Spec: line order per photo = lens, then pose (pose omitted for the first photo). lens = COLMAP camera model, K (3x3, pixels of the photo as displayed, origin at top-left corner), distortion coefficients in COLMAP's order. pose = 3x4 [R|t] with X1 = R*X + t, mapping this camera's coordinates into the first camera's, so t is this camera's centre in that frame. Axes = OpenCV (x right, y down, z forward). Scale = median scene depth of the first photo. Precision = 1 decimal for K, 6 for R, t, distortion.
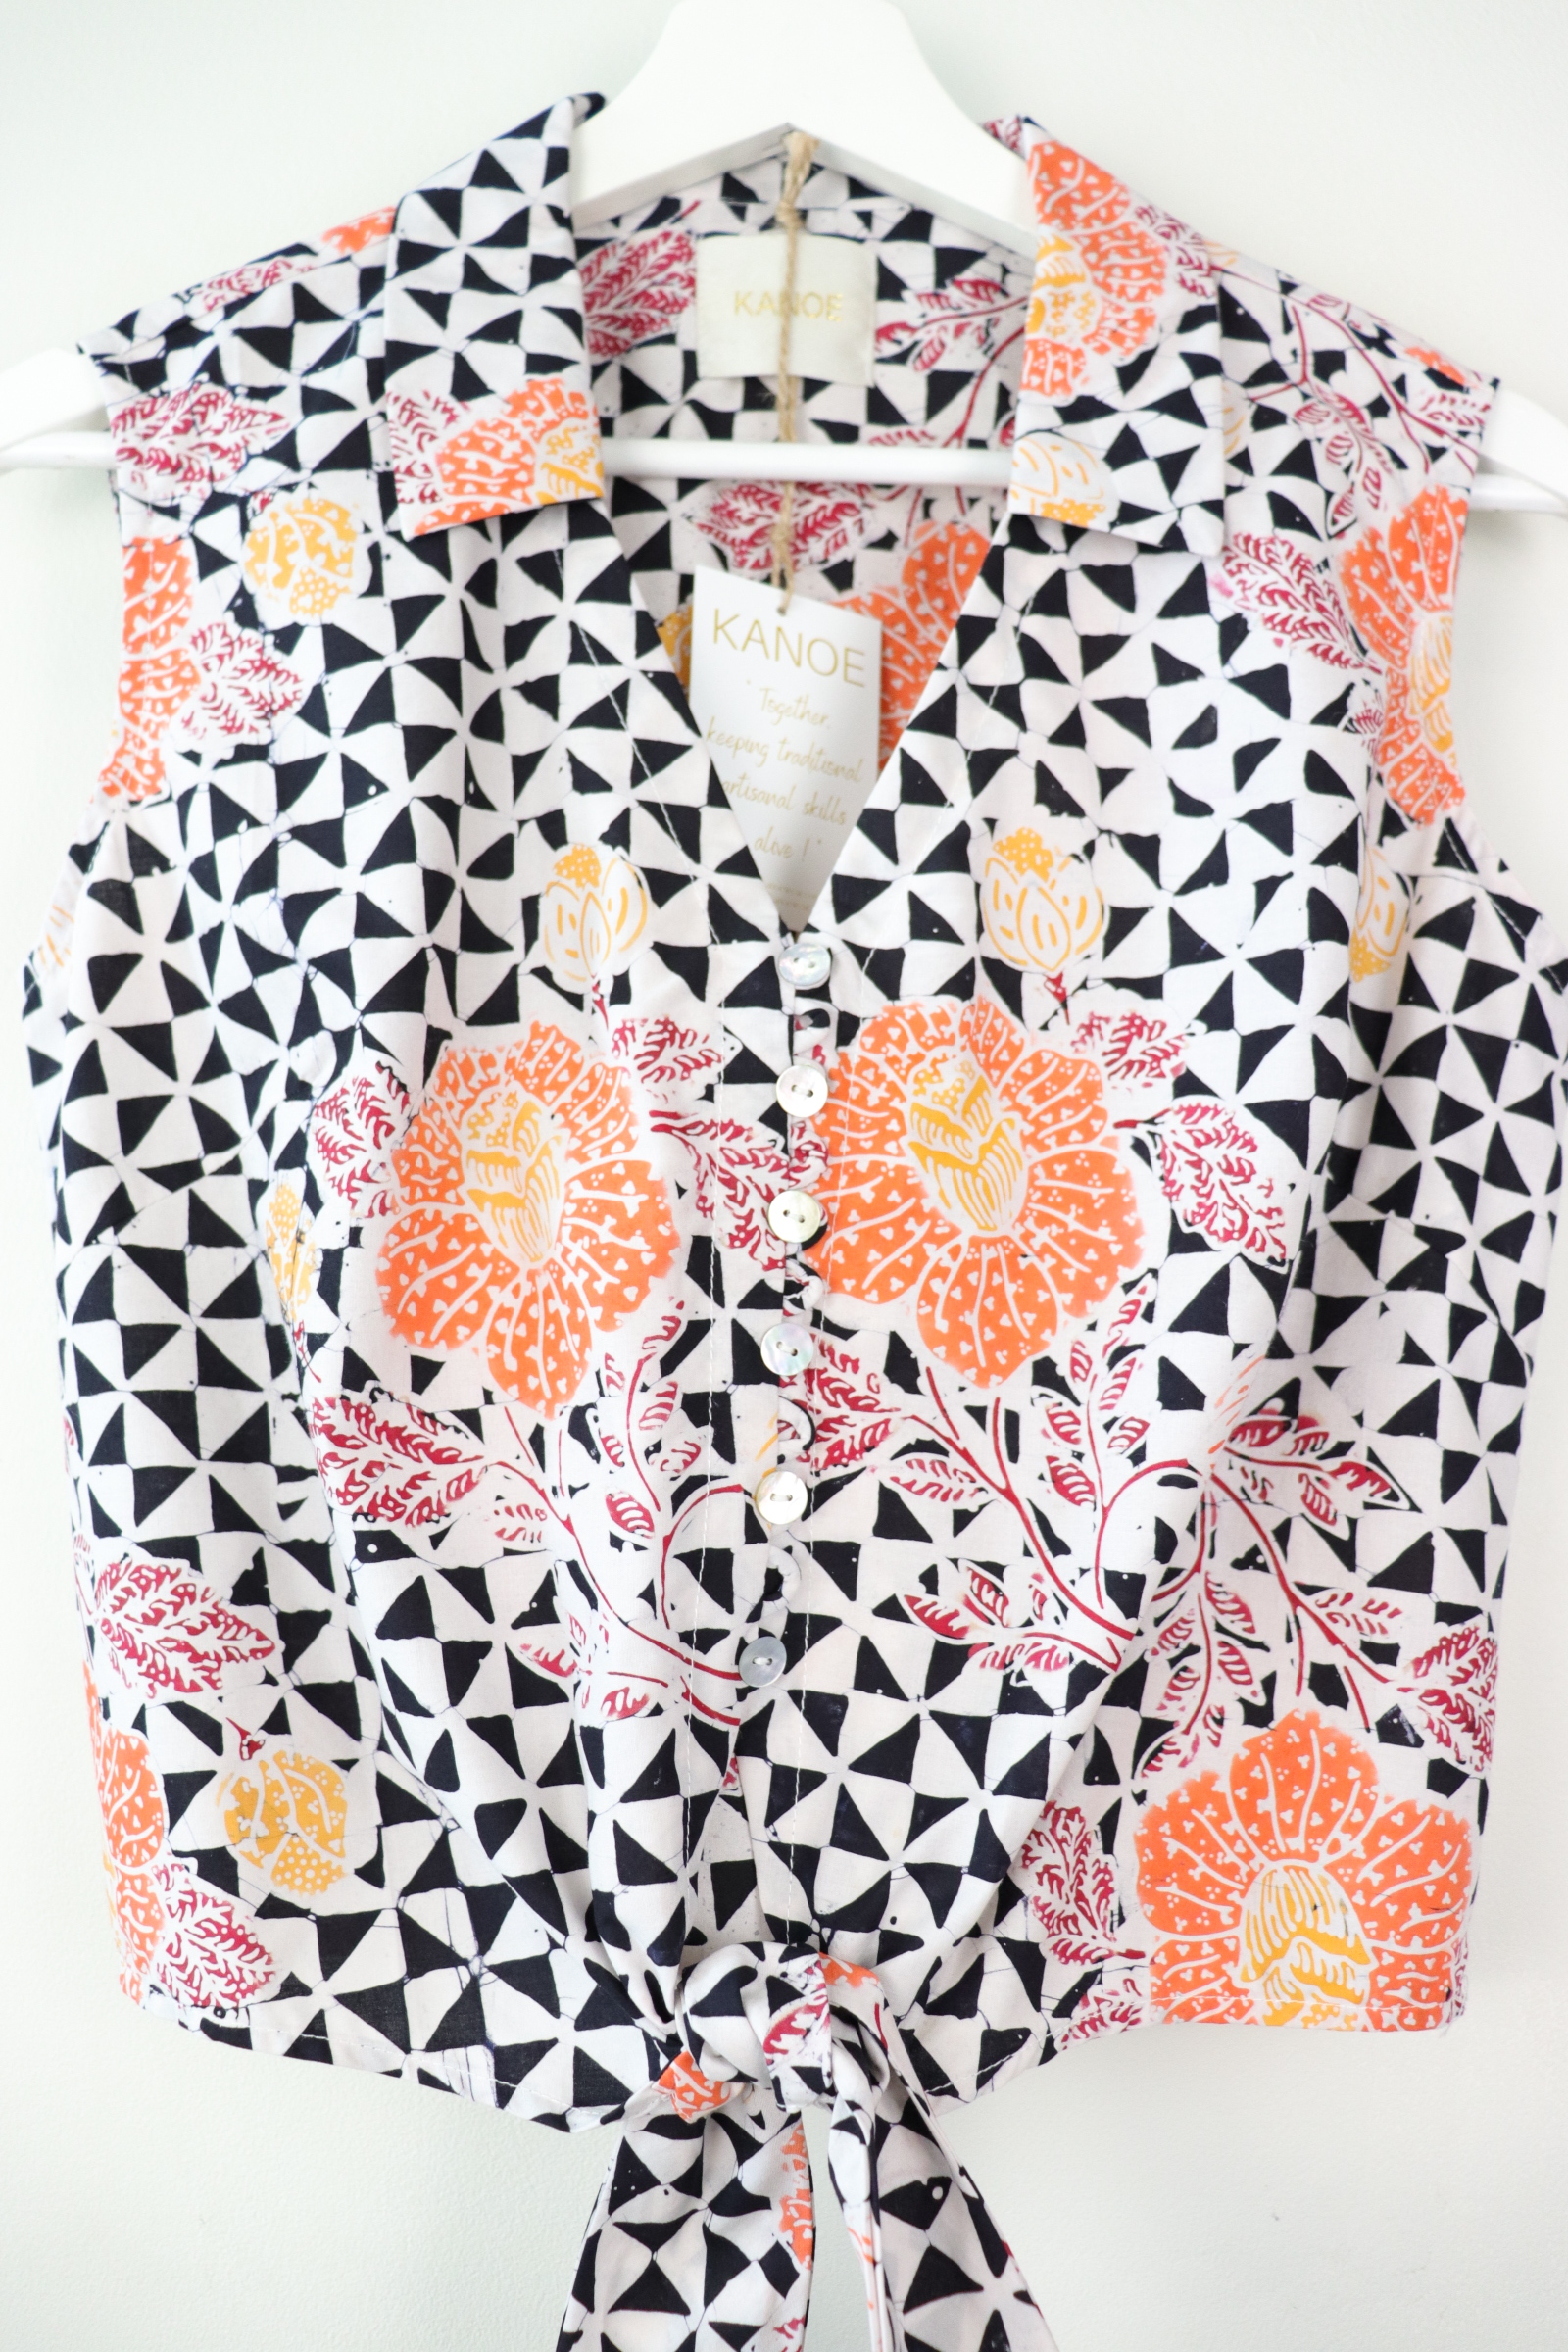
lens RADIAL K [[1847.7, 0, 784.0], [0, 1847.7, 1176.0], [0, 0, 1]] dist [-0.209595, 0.162046]
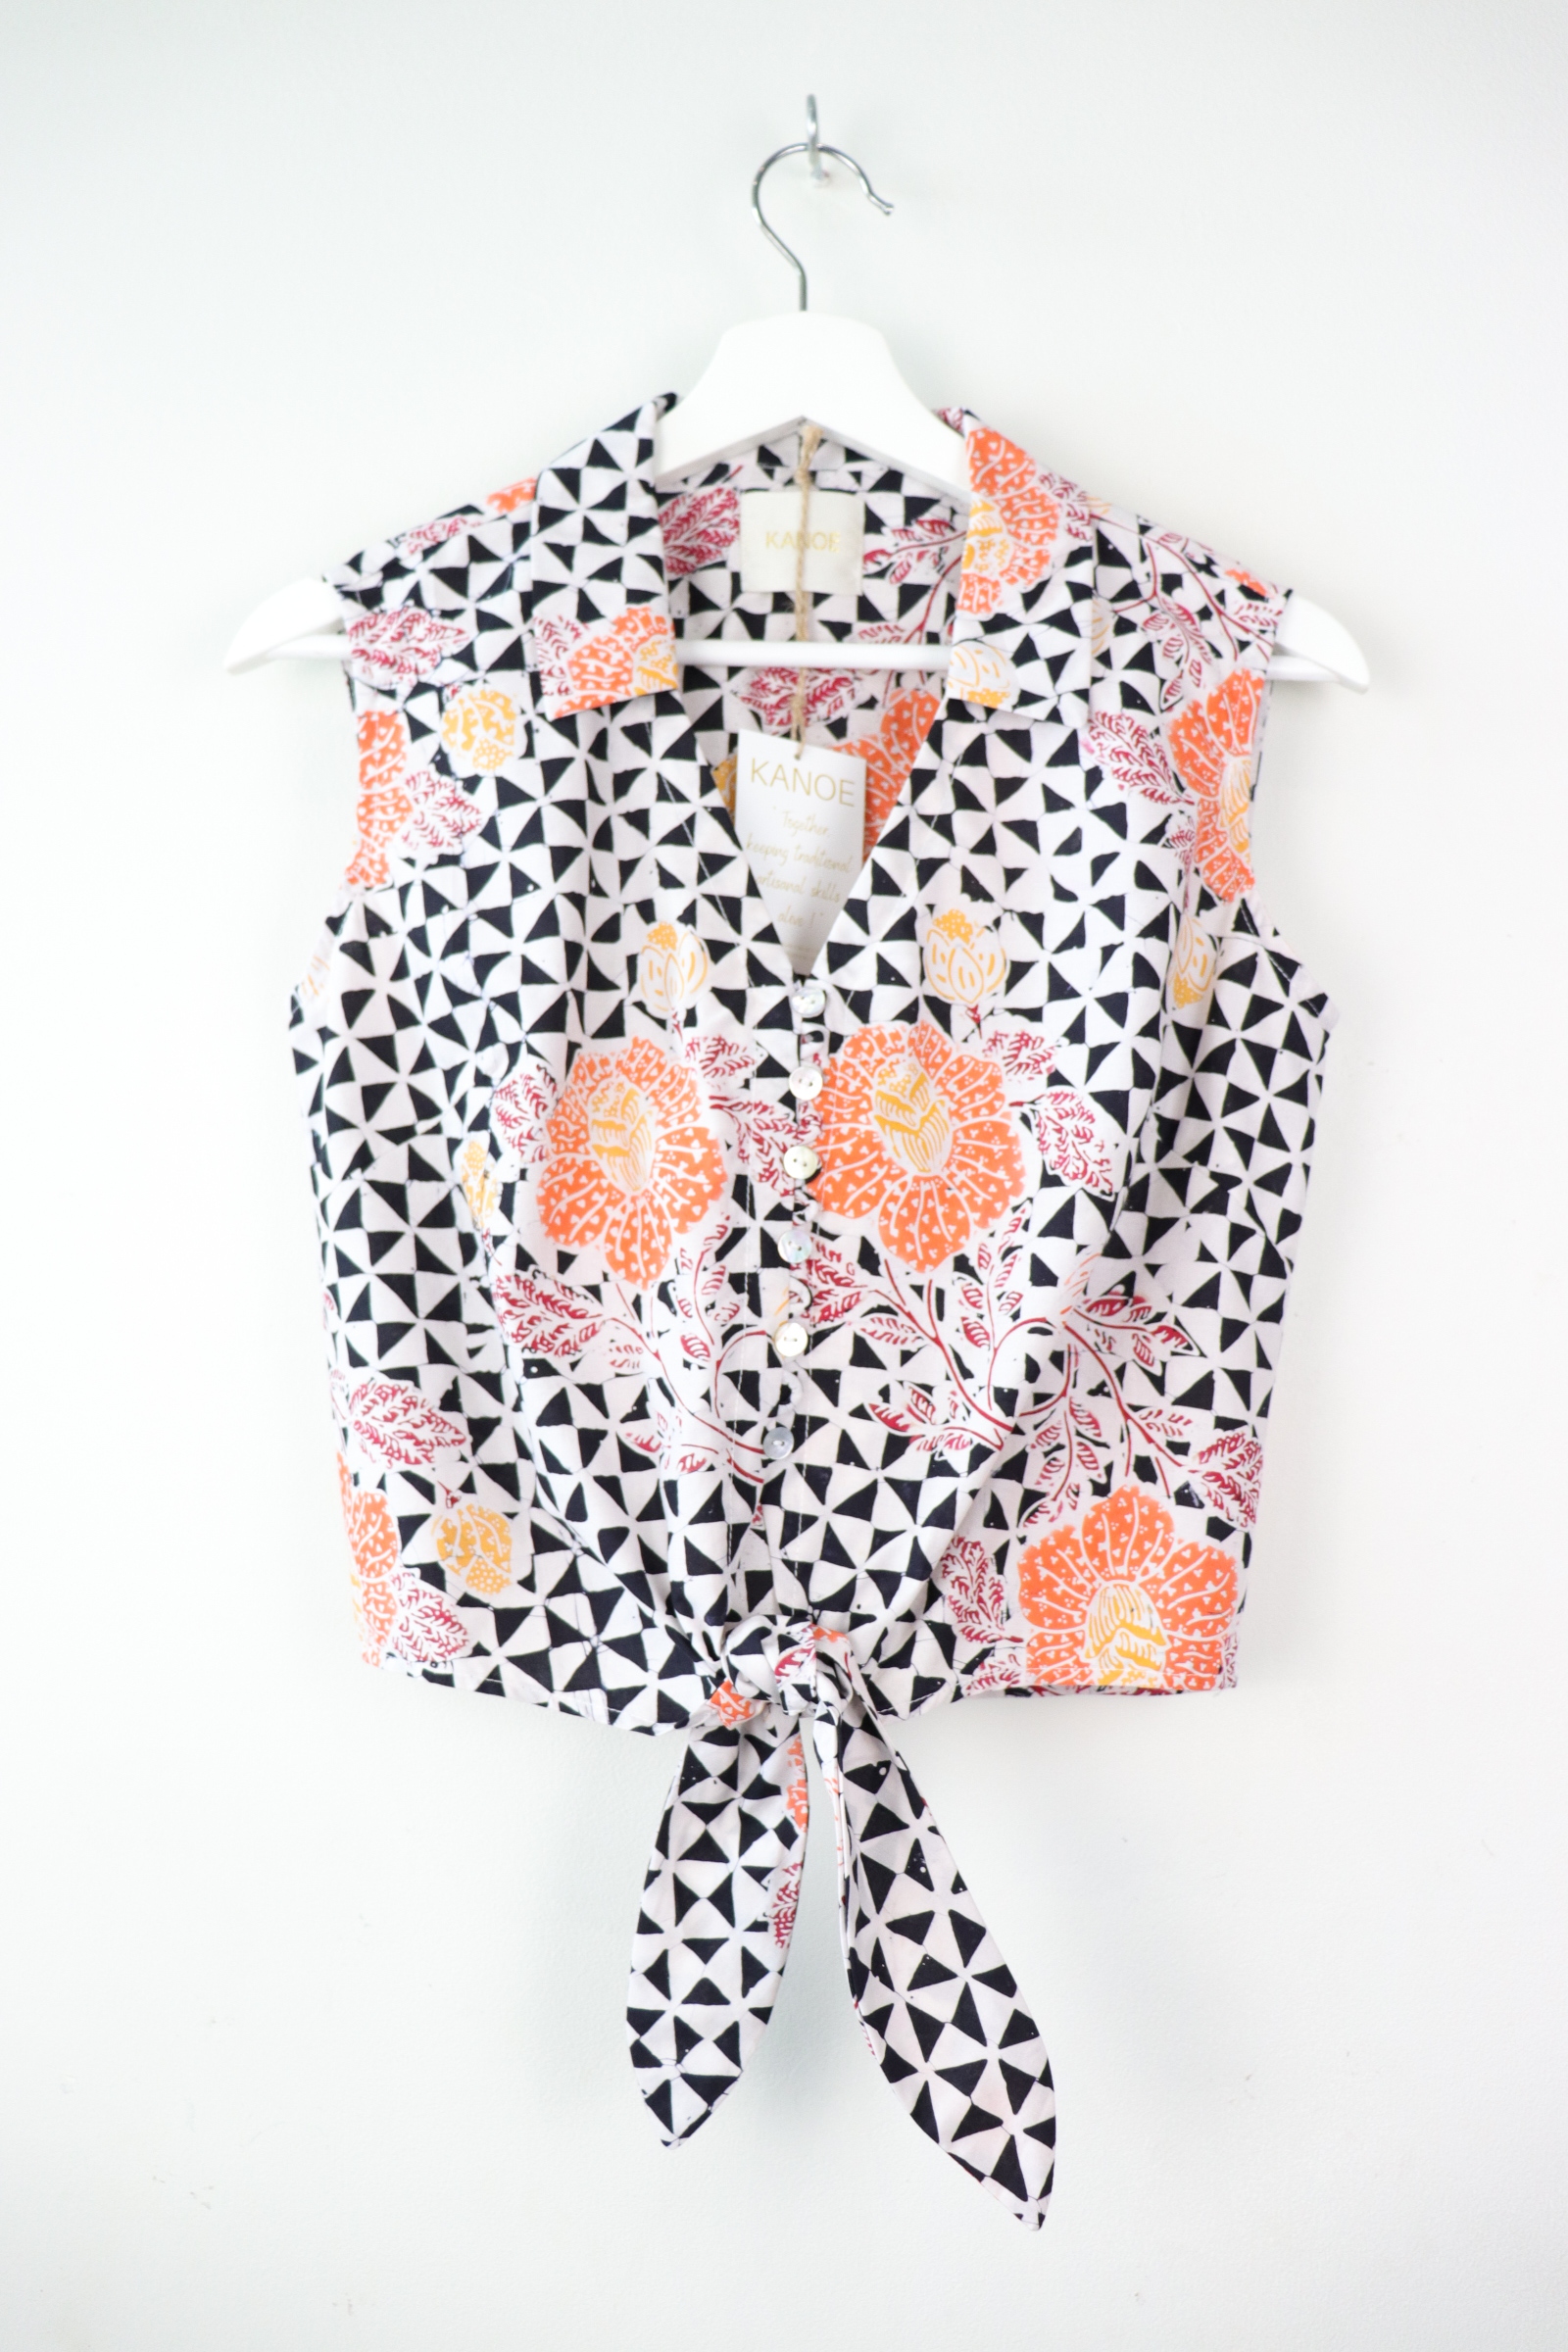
lens RADIAL K [[1847.7, 0, 784.0], [0, 1847.7, 1176.0], [0, 0, 1]] dist [-0.209595, 0.162046]
pose [[0.999469, 0.004553, -0.032264, 0.041614], [-0.003600, 0.999557, 0.029537, -0.013017], [0.032384, -0.029405, 0.999043, -0.562509]]
